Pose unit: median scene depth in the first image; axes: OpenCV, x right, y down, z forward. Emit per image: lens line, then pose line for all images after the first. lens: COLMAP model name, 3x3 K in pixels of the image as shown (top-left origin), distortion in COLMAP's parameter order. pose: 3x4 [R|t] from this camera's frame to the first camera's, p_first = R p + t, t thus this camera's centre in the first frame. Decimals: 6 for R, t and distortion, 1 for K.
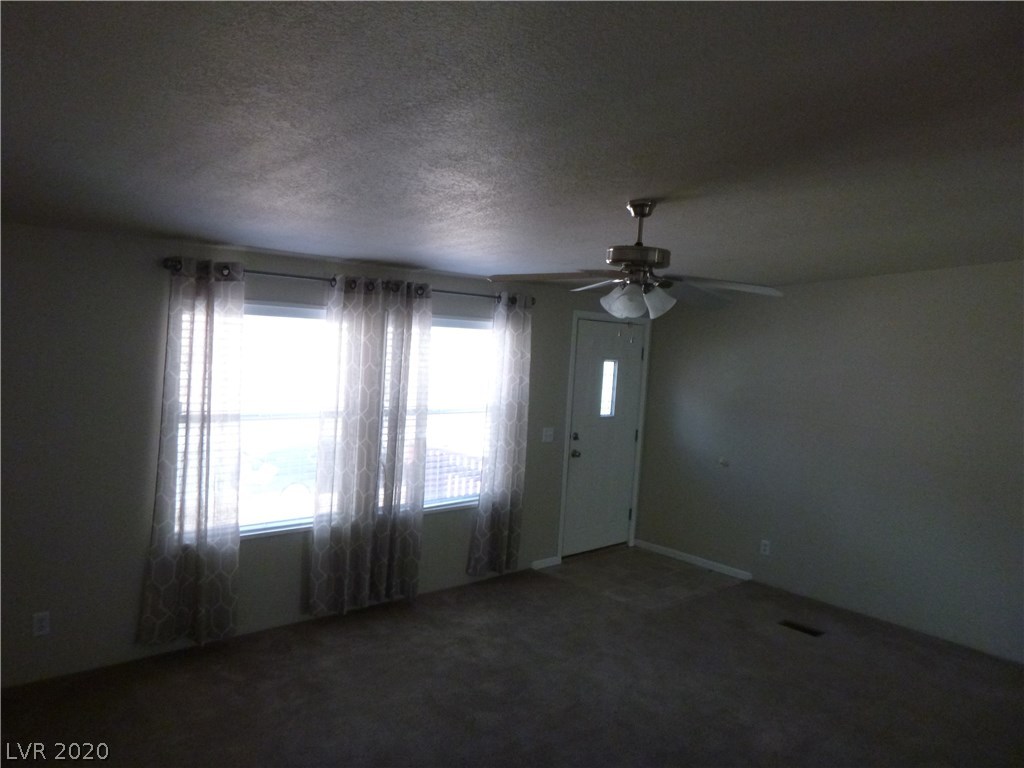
lens RADIAL K [[762.0, 0, 509.9], [0, 762.0, 384.8], [0, 0, 1]] dist [0.008568, 0.008048]
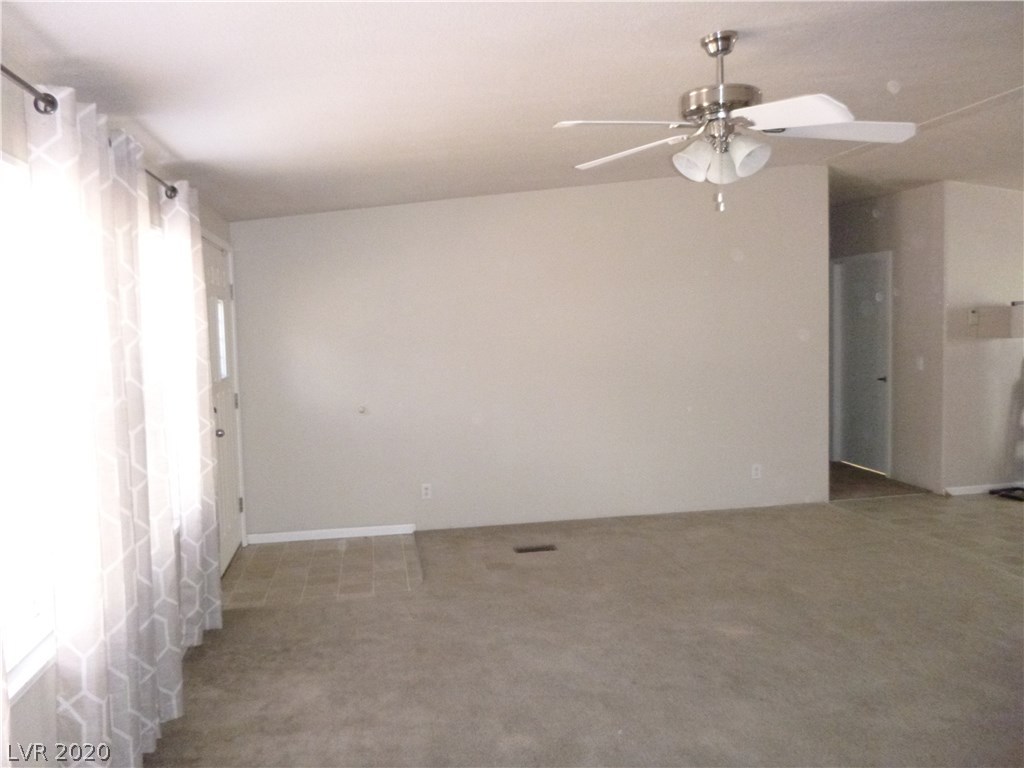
lens RADIAL K [[762.0, 0, 510.7], [0, 762.0, 379.4], [0, 0, 1]] dist [0.008568, 0.008048]
pose [[0.544628, -0.132469, 0.828150, -0.415220], [0.112176, 0.990081, 0.084599, 0.015979], [-0.831142, 0.046824, 0.554086, 0.471438]]
